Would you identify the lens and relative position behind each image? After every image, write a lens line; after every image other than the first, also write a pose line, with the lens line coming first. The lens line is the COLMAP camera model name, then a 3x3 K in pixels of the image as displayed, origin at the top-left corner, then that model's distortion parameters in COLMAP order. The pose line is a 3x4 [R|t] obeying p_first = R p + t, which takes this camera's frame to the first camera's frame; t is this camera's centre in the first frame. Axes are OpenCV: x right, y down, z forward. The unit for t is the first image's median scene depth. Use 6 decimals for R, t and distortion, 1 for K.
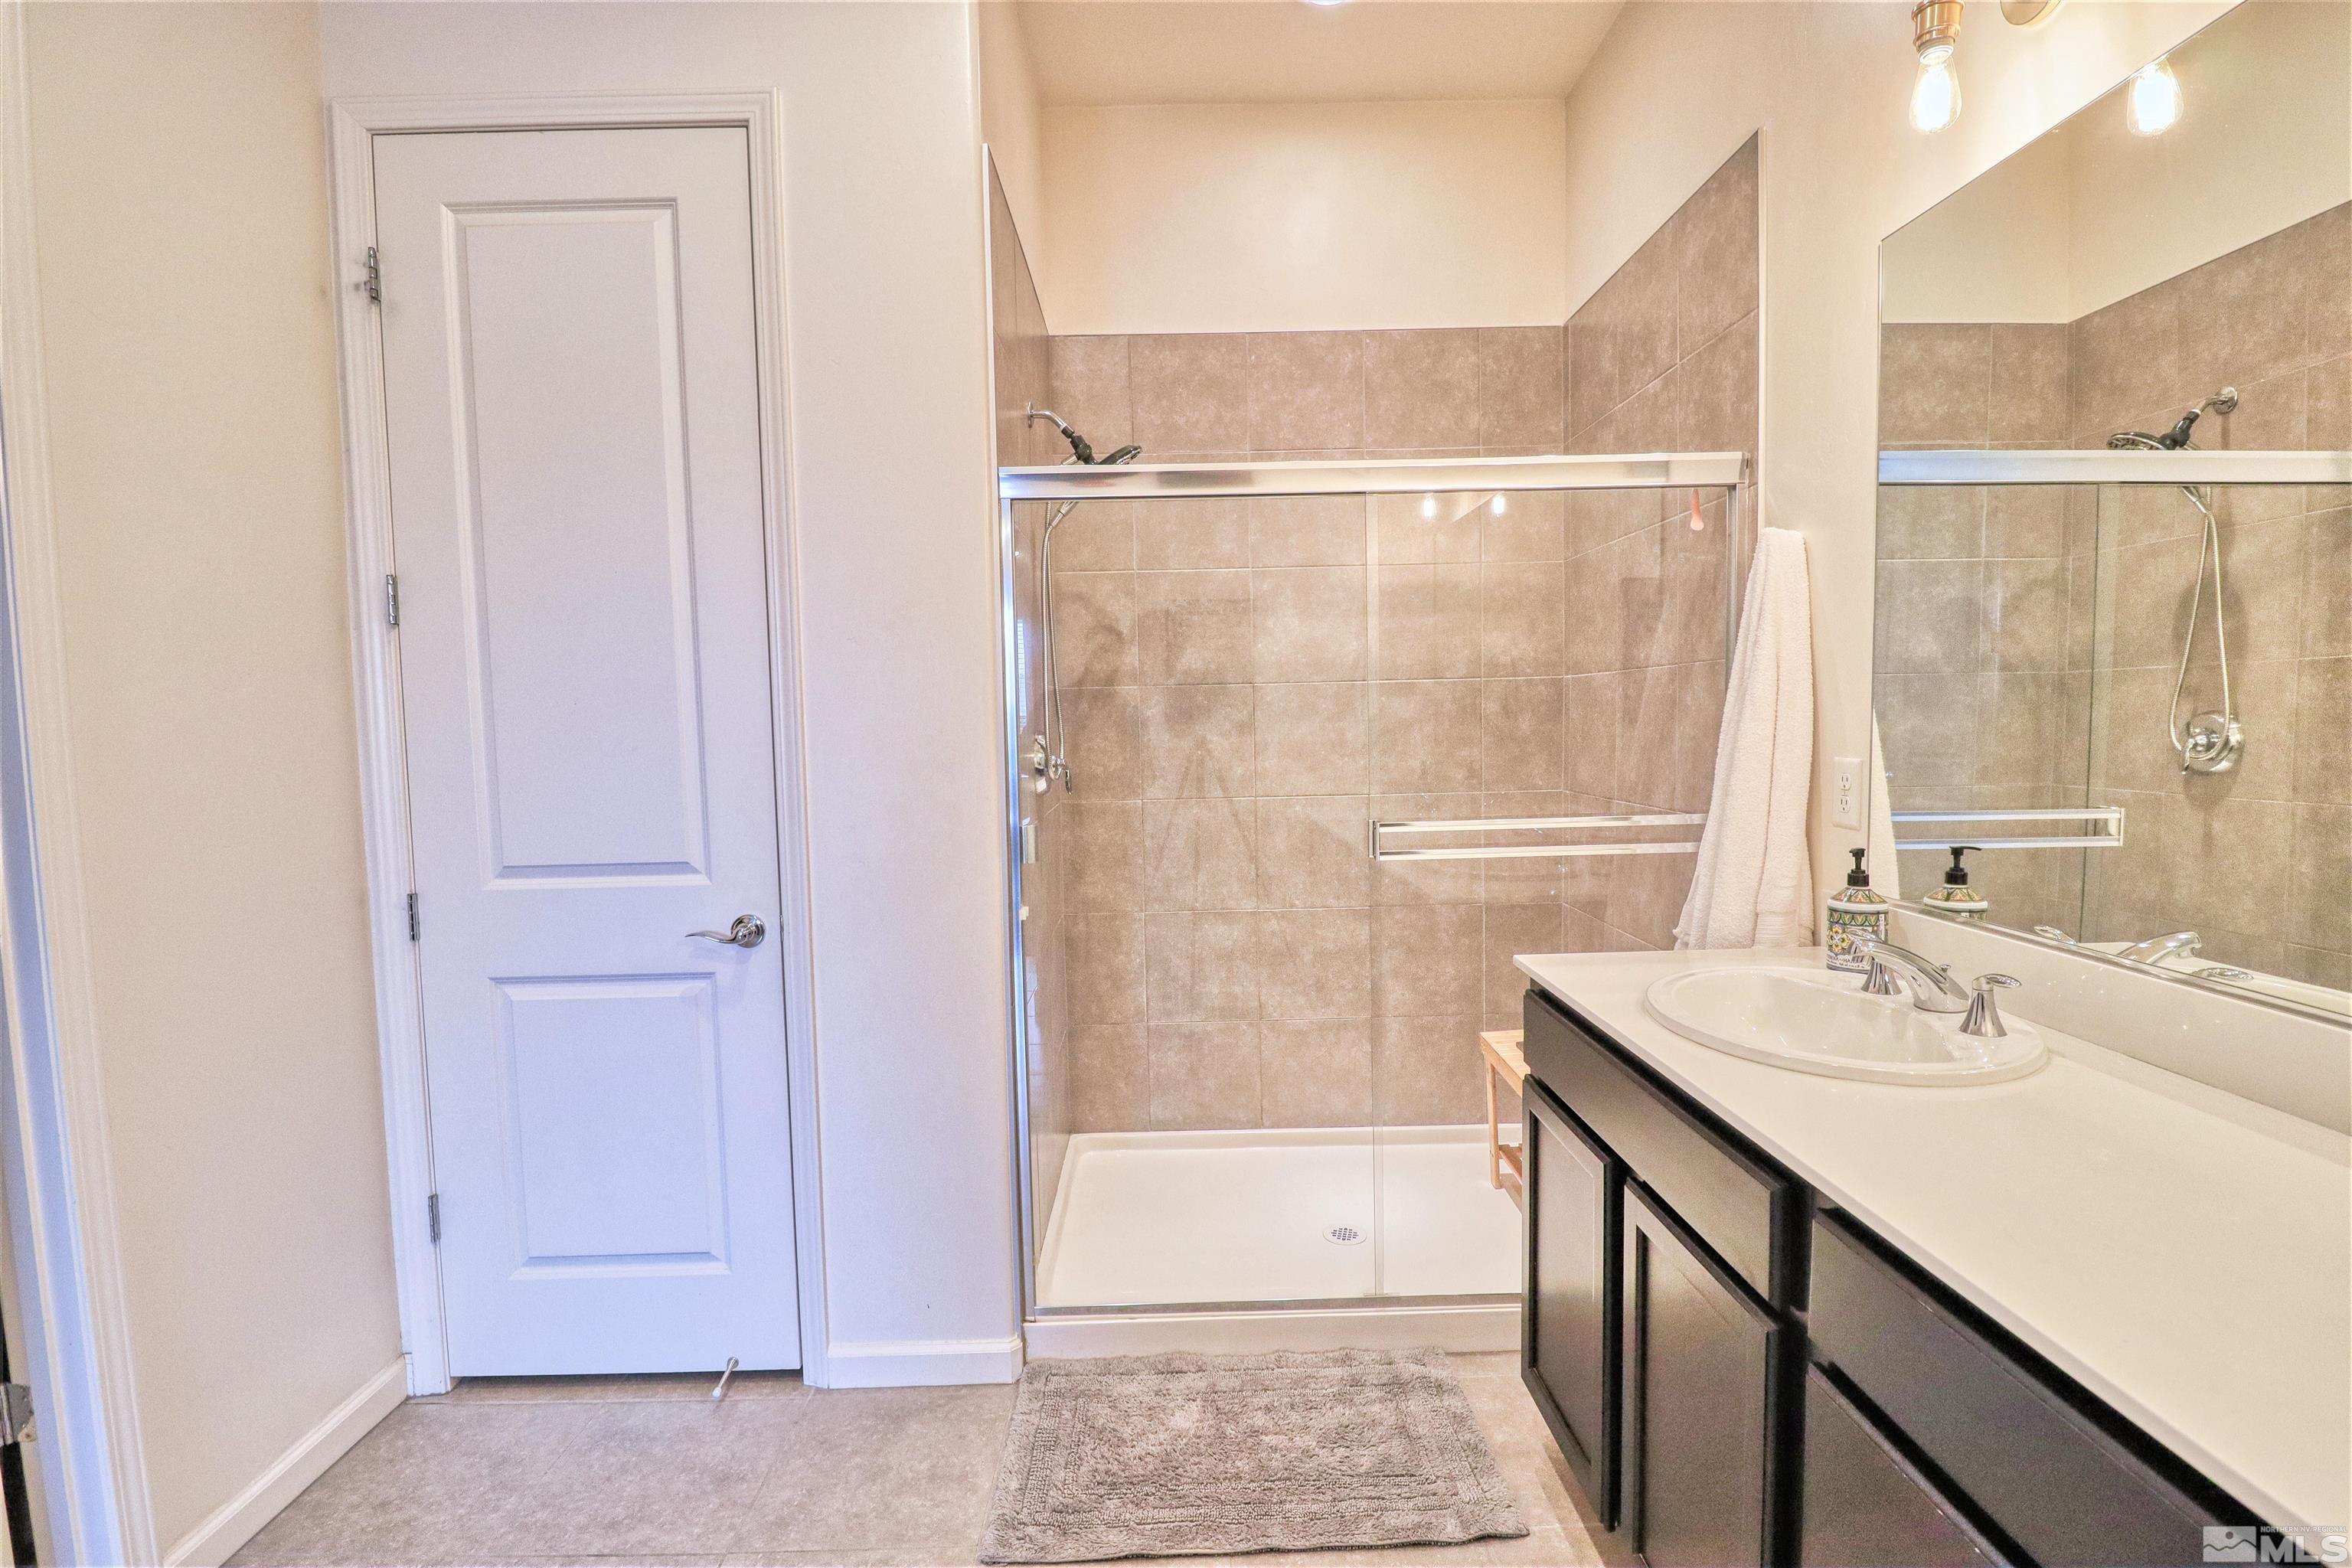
lens RADIAL K [[1094.2, 0, 1176.3], [0, 1094.2, 787.4], [0, 0, 1]] dist [-0.006060, -0.007429]
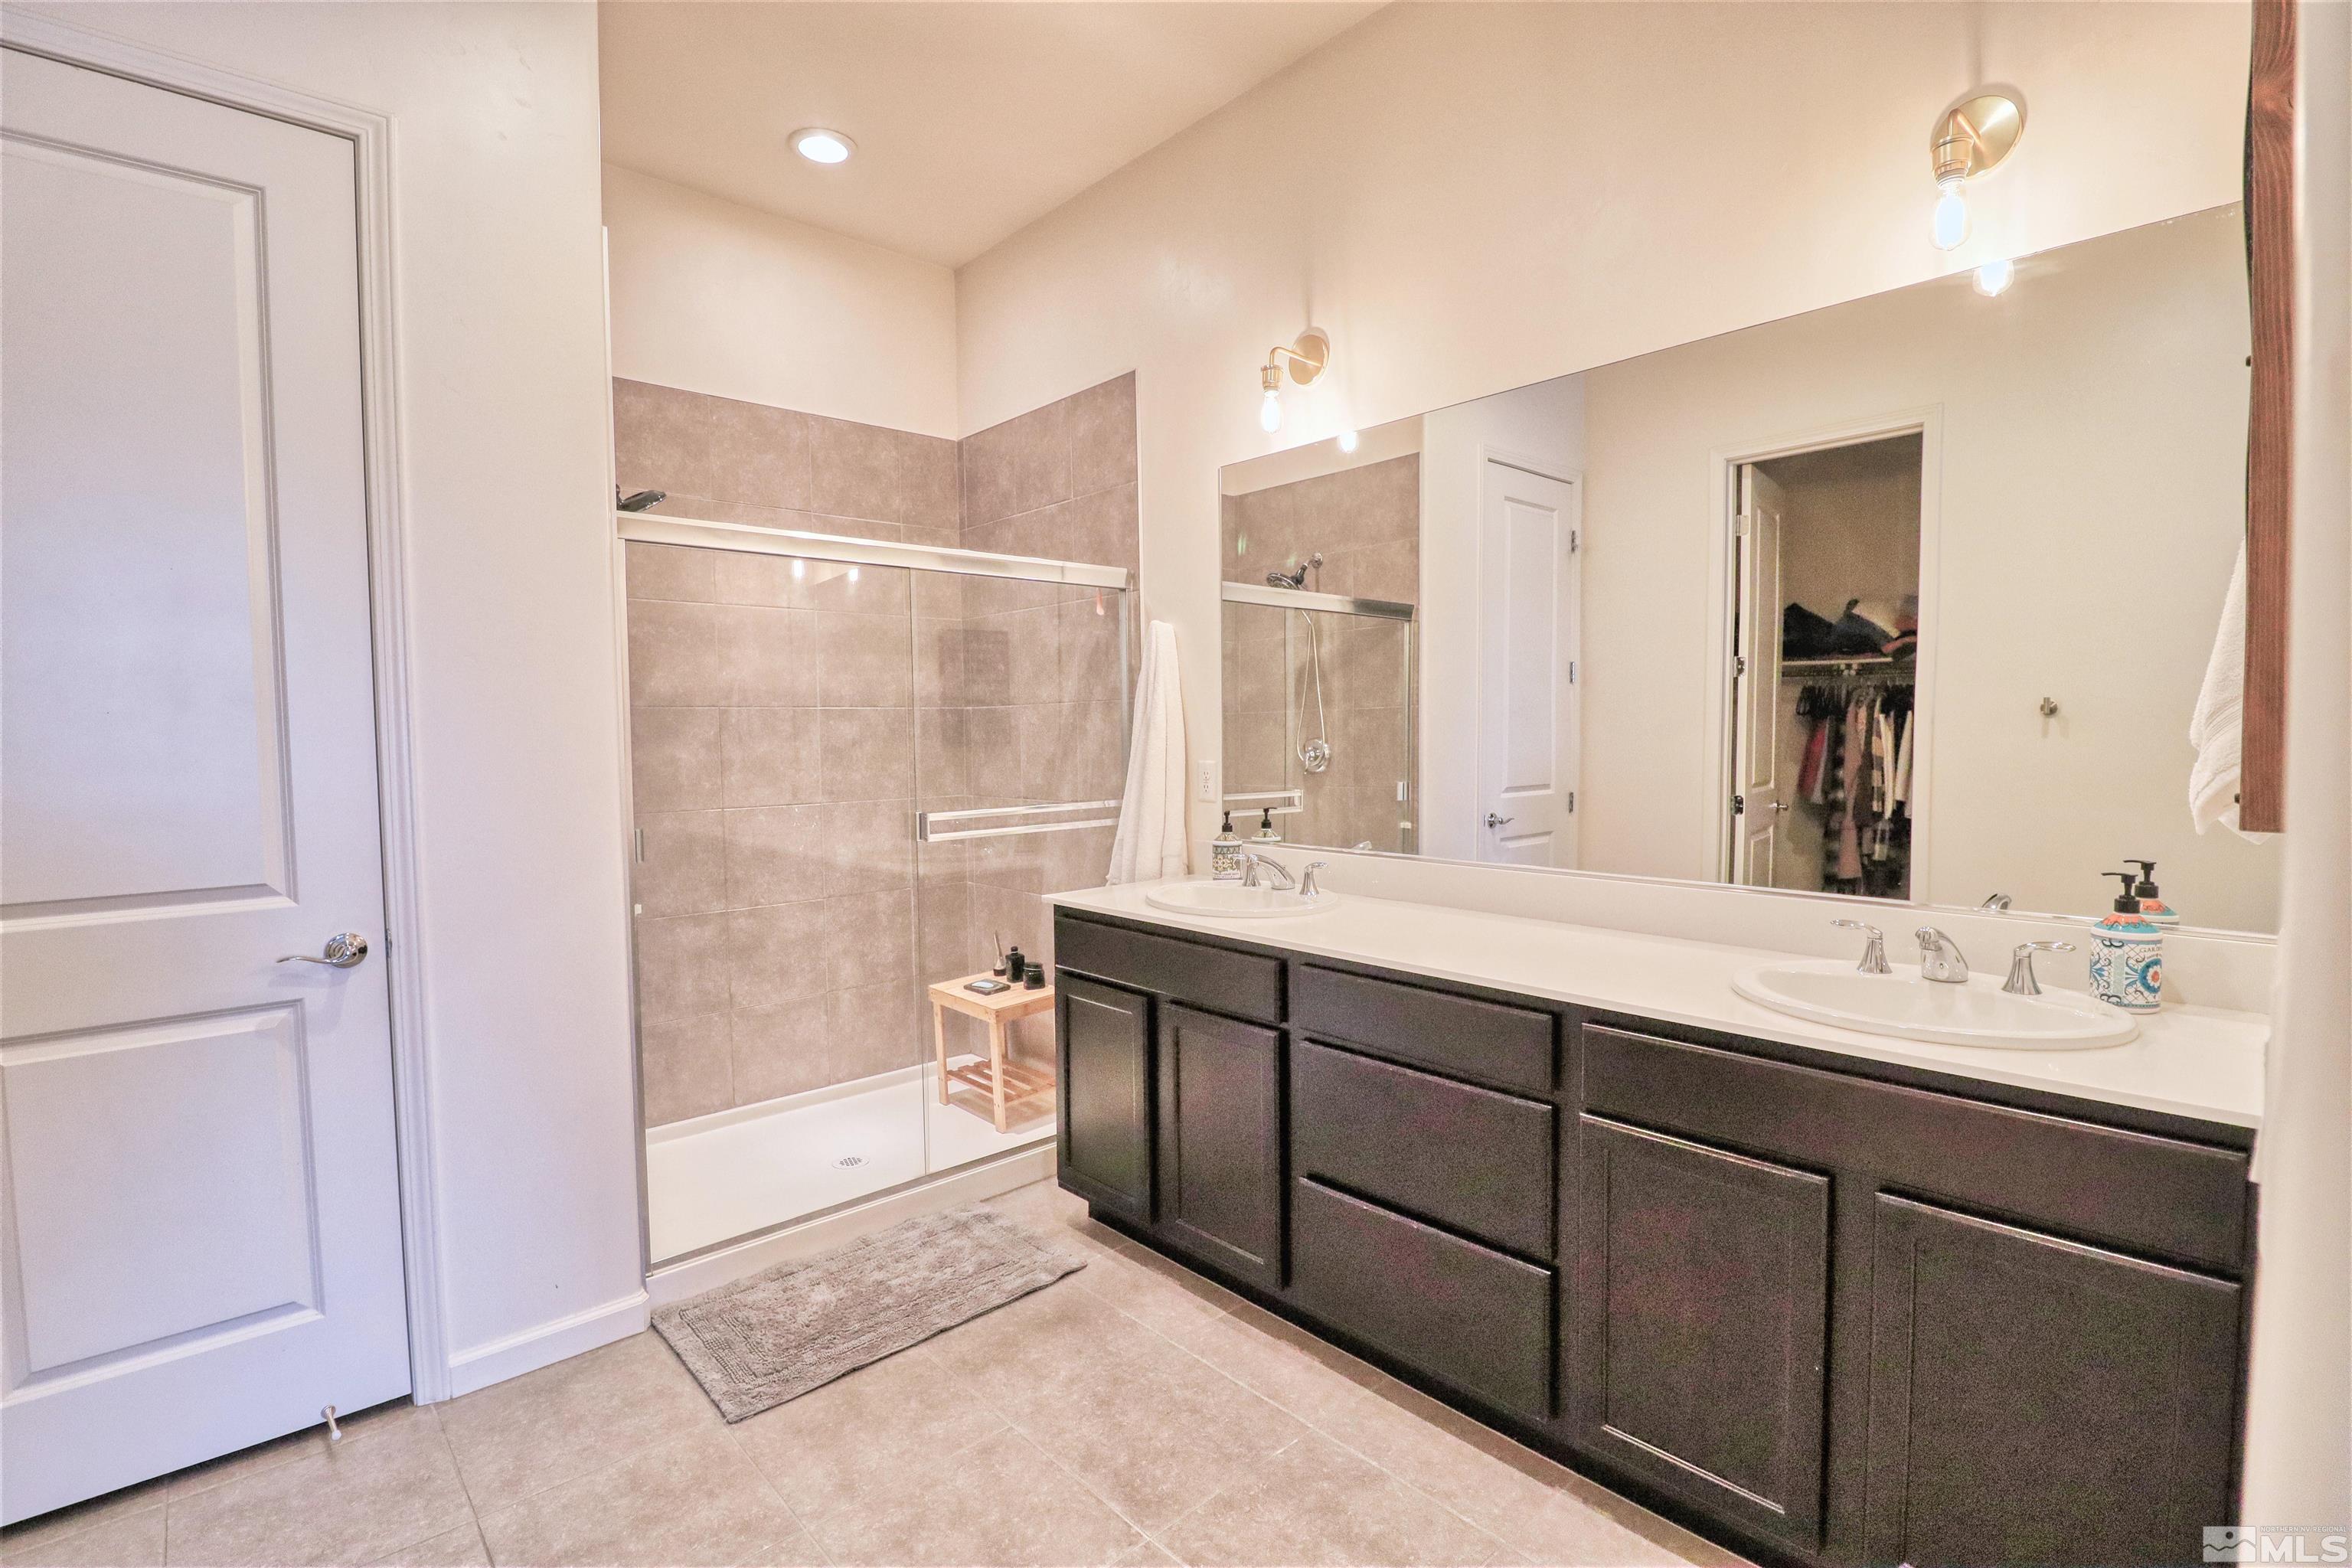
lens RADIAL K [[1094.2, 0, 1191.7], [0, 1094.2, 791.9], [0, 0, 1]] dist [-0.006060, -0.007429]
pose [[0.742038, -0.025597, 0.669869, -0.454707], [0.041057, 0.999130, -0.007301, 0.027411], [-0.669099, 0.032920, 0.742444, -0.209428]]
